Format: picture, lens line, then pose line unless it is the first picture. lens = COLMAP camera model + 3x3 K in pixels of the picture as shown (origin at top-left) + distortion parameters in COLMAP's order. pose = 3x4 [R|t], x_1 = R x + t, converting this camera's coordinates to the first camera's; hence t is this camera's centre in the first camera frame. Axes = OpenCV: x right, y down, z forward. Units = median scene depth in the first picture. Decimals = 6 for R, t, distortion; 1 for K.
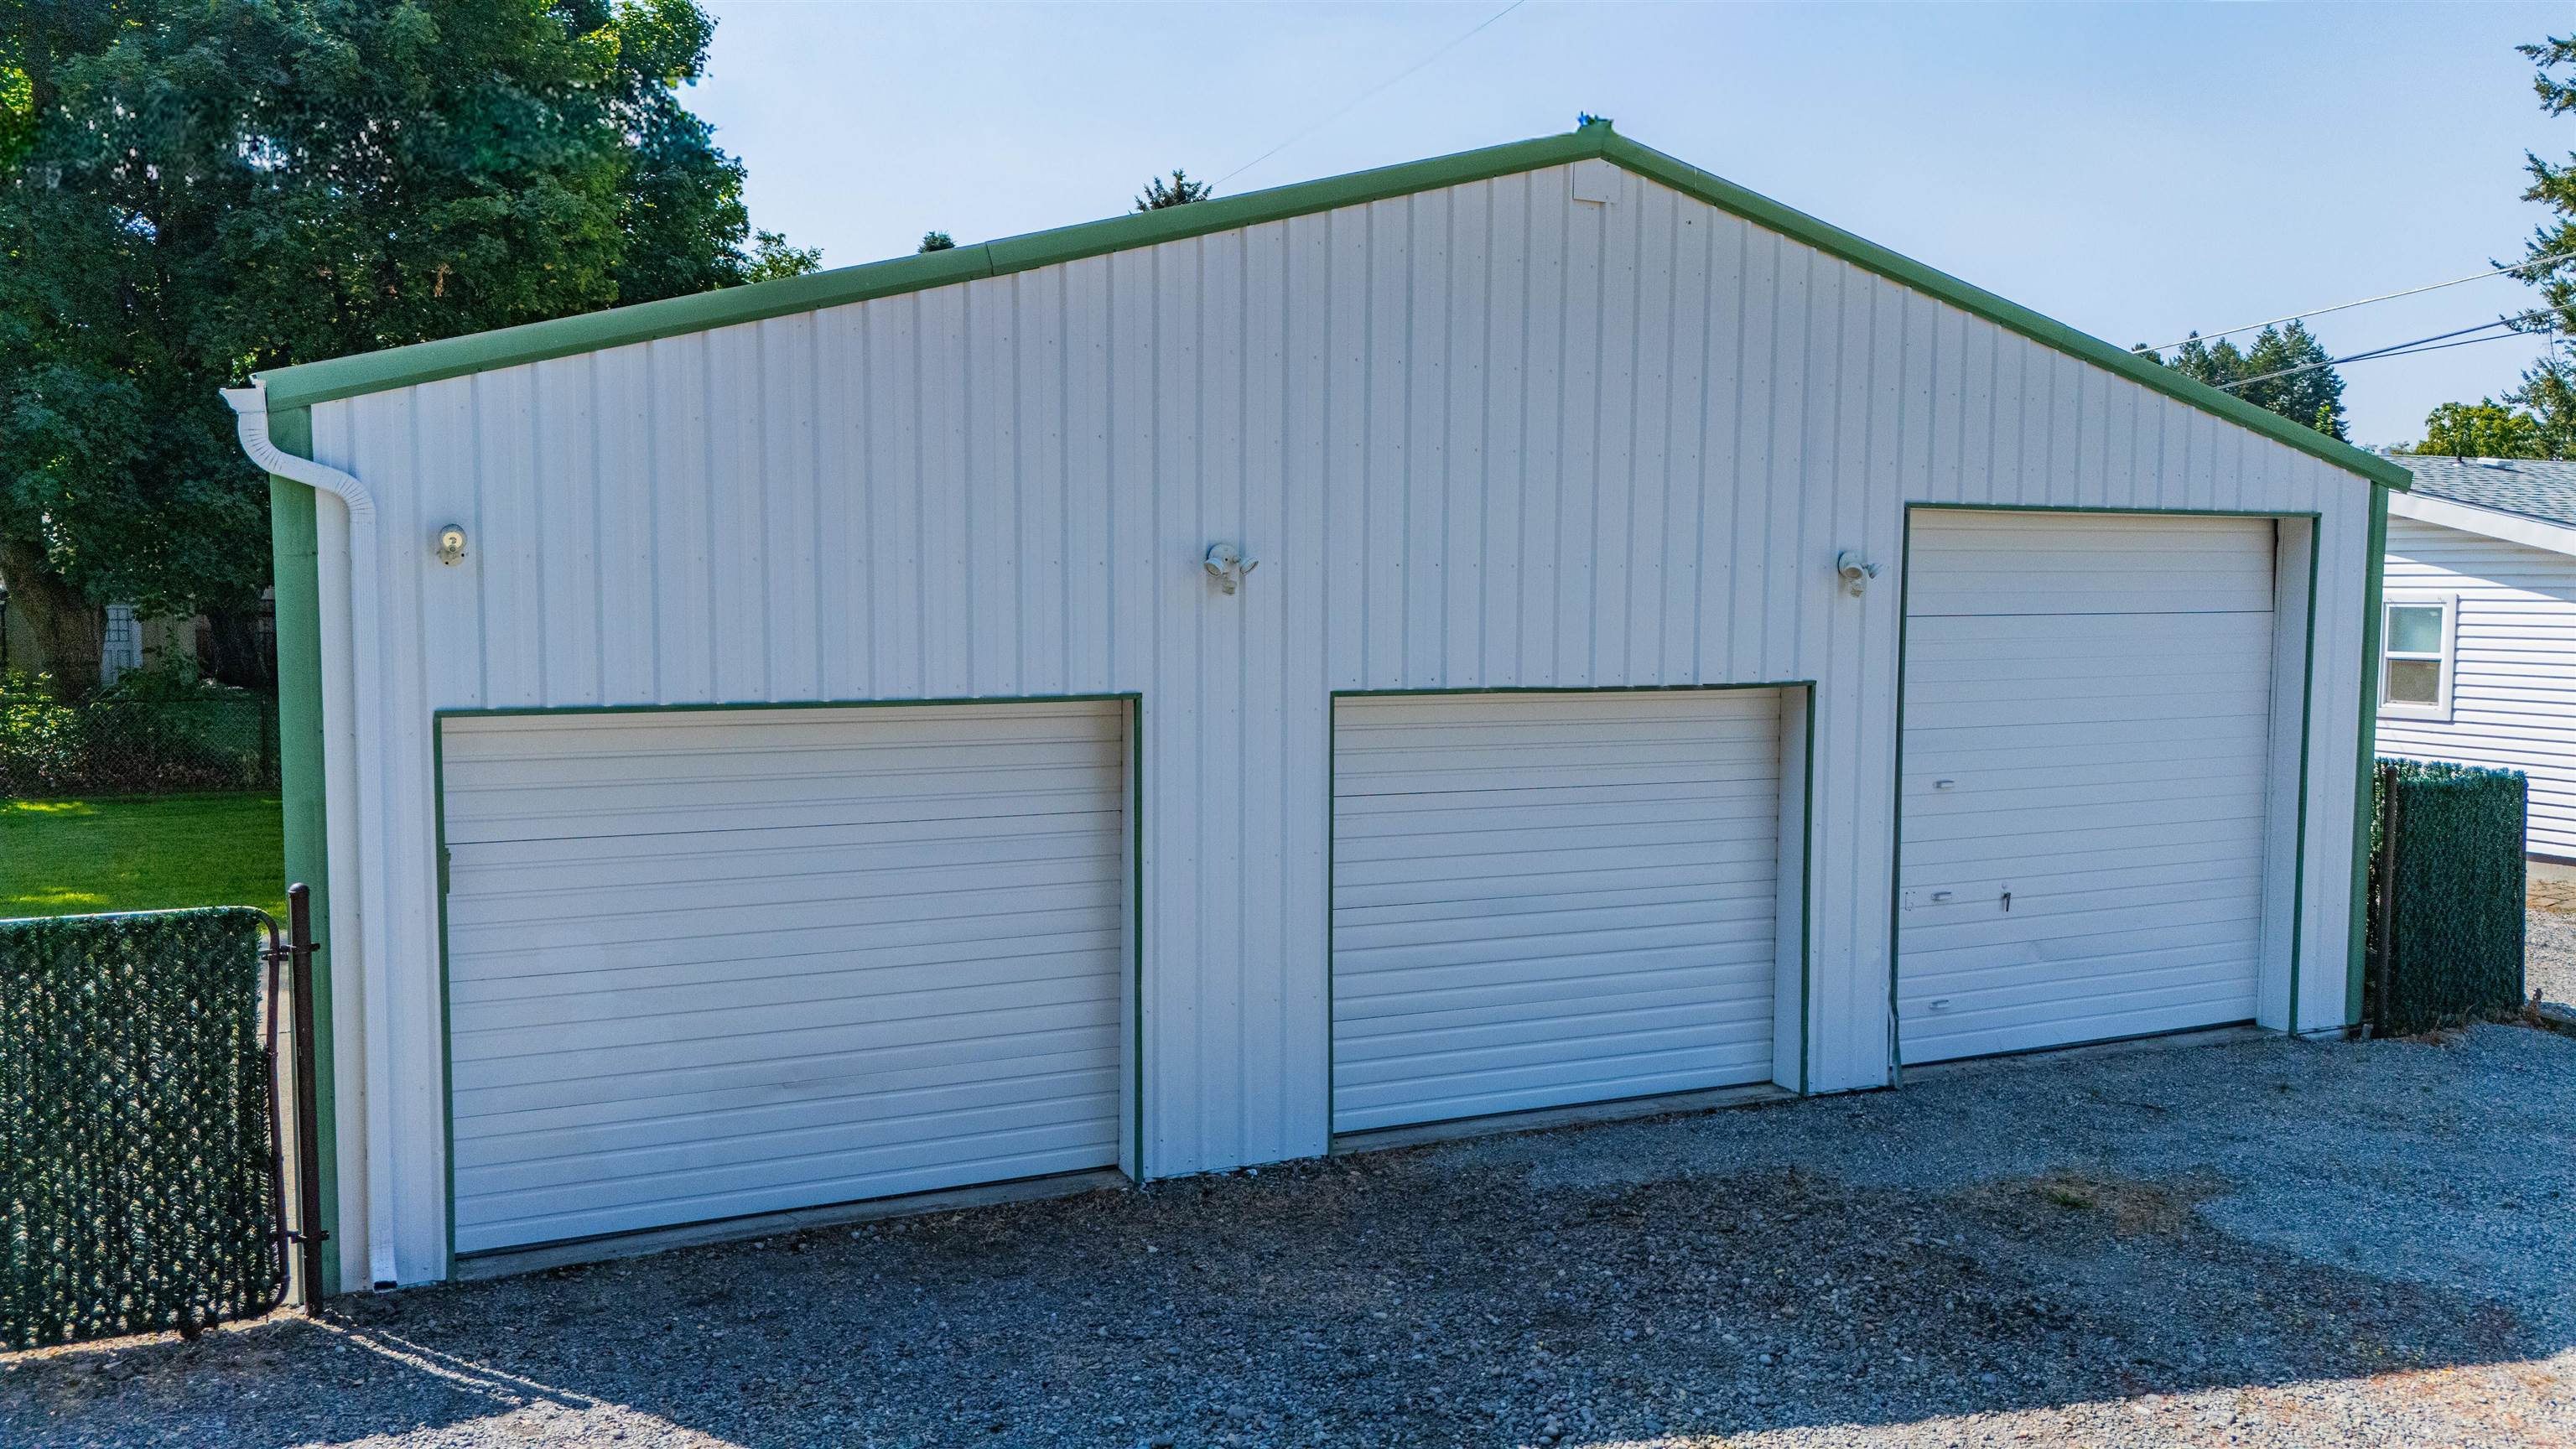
lens RADIAL K [[1791.0, 0, 1279.3], [0, 1791.0, 730.7], [0, 0, 1]] dist [0.065135, -0.062854]
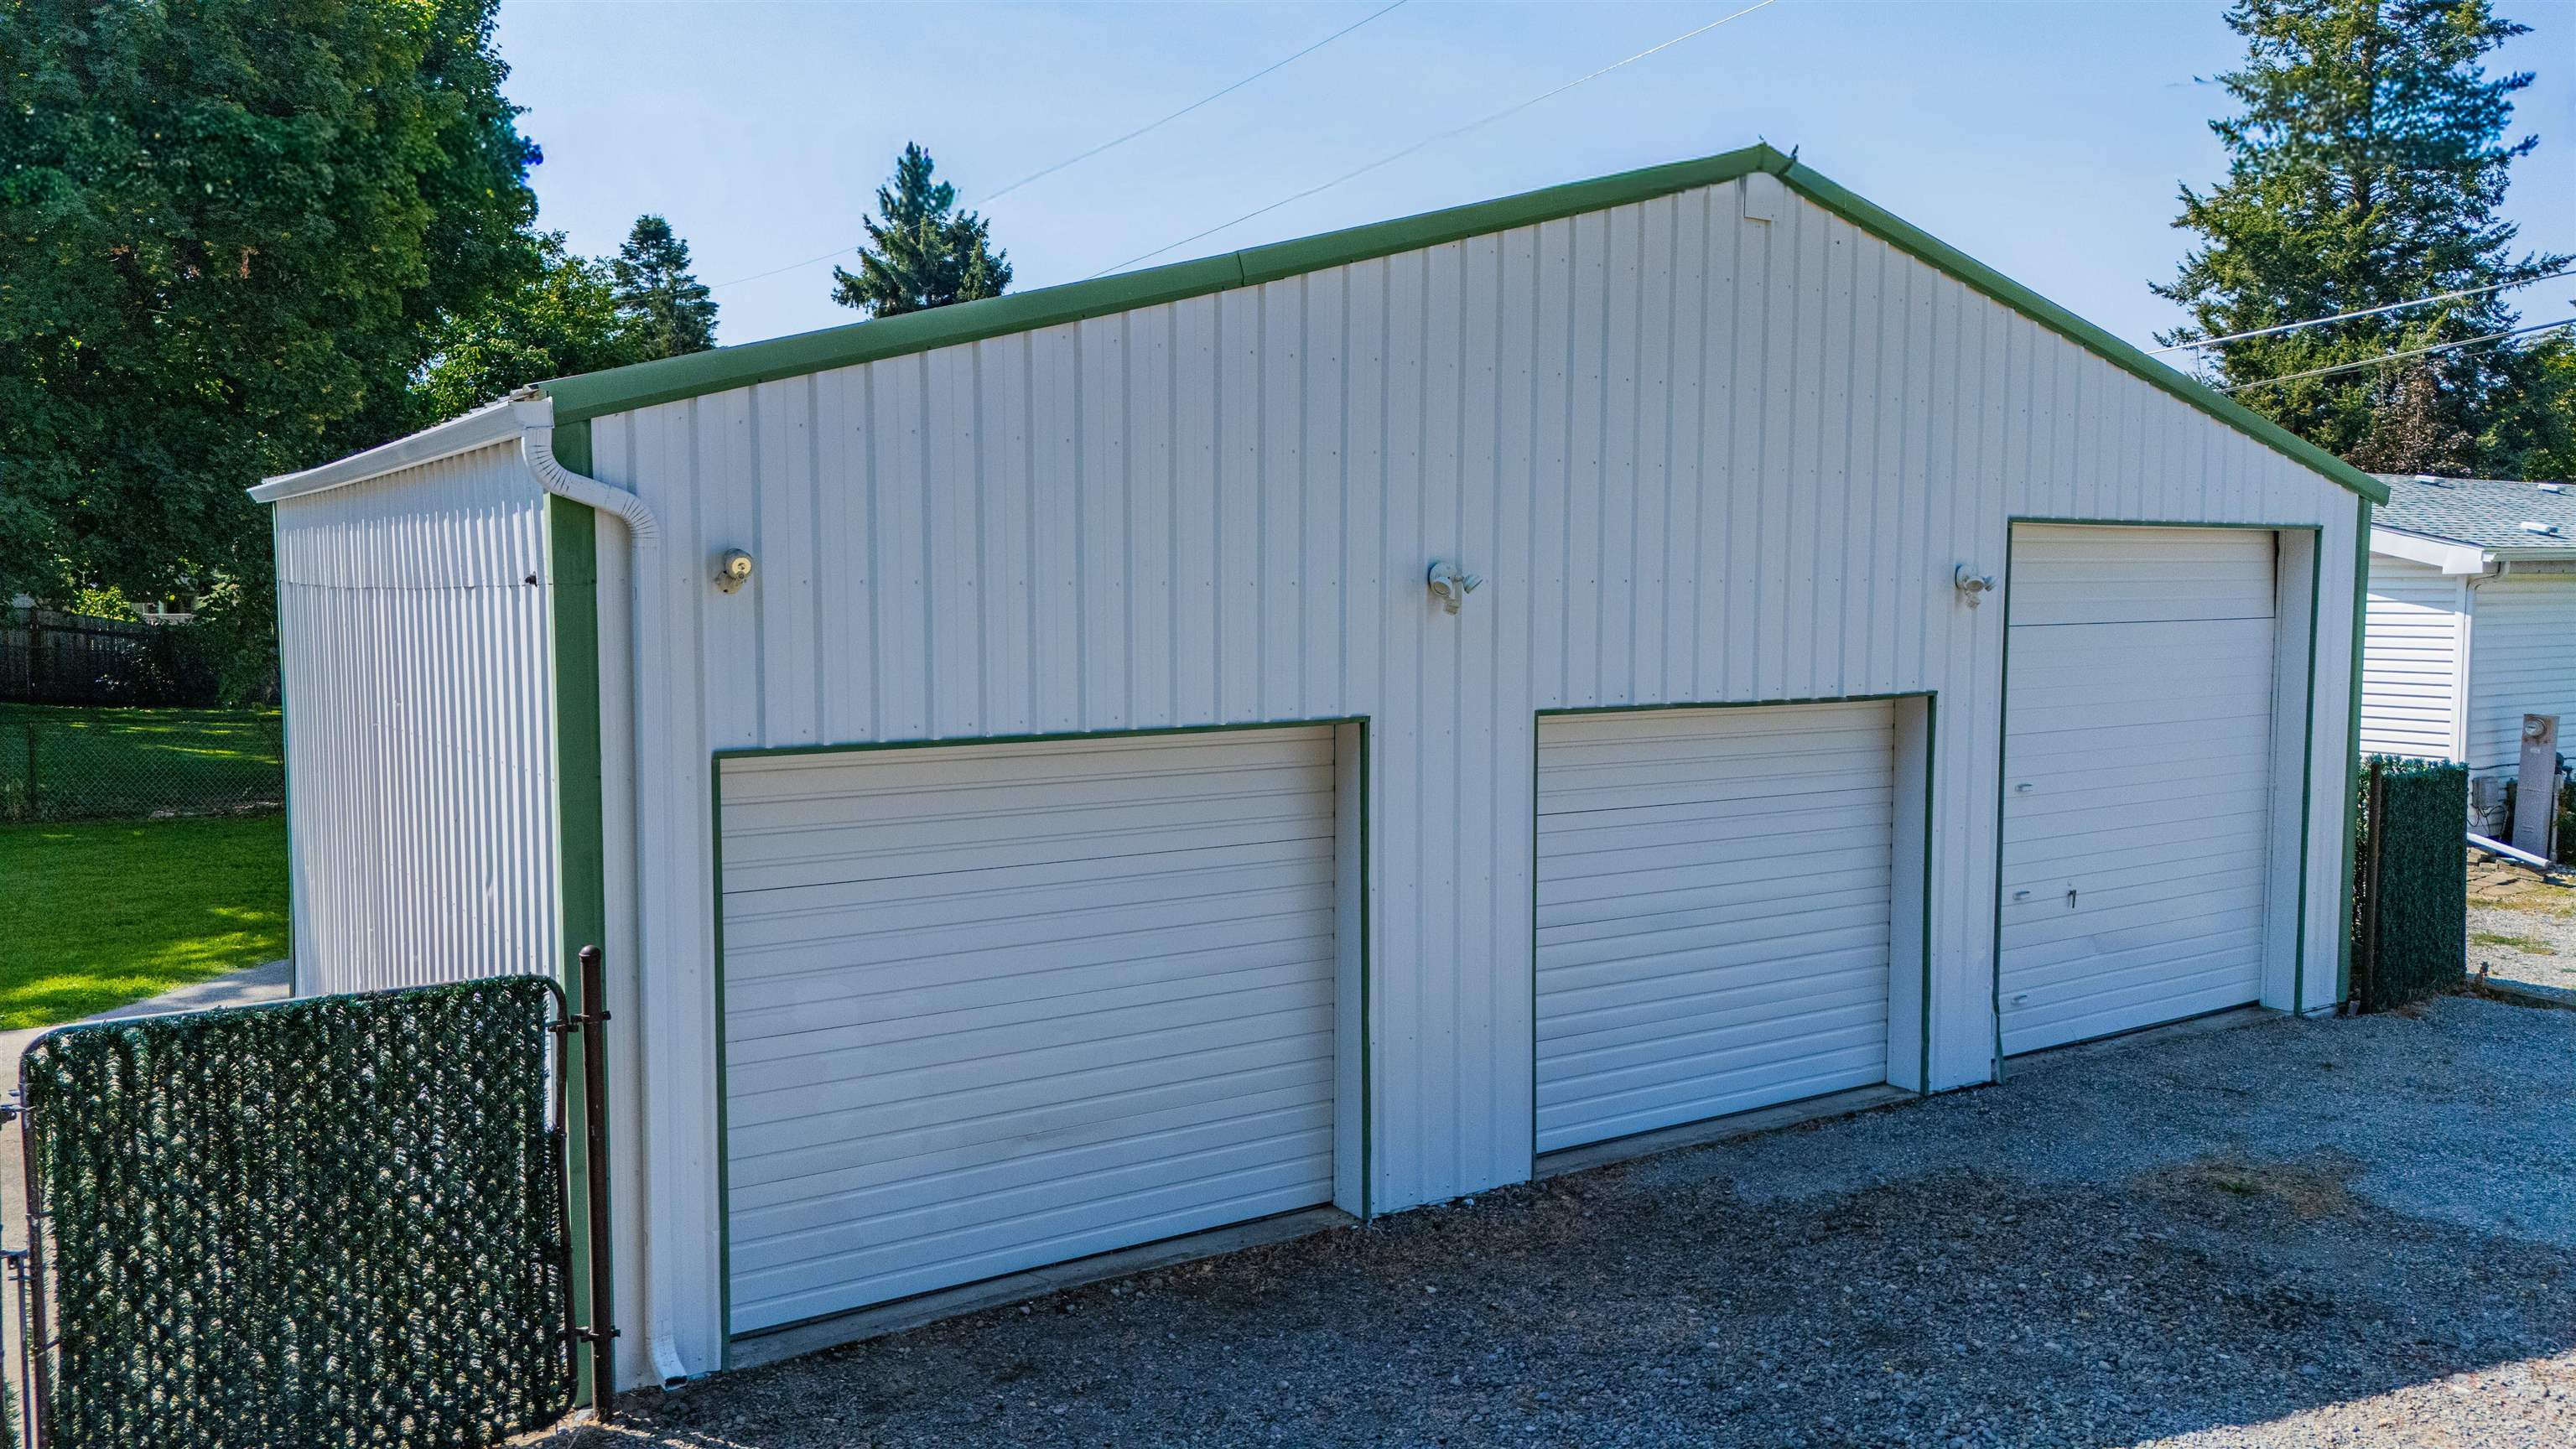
lens RADIAL K [[1791.0, 0, 1279.3], [0, 1791.0, 730.7], [0, 0, 1]] dist [0.065135, -0.062854]
pose [[0.989084, -0.016675, 0.146405, -0.263279], [0.016557, 0.999861, 0.002023, -0.015683], [-0.146418, 0.000423, 0.989223, 0.044169]]
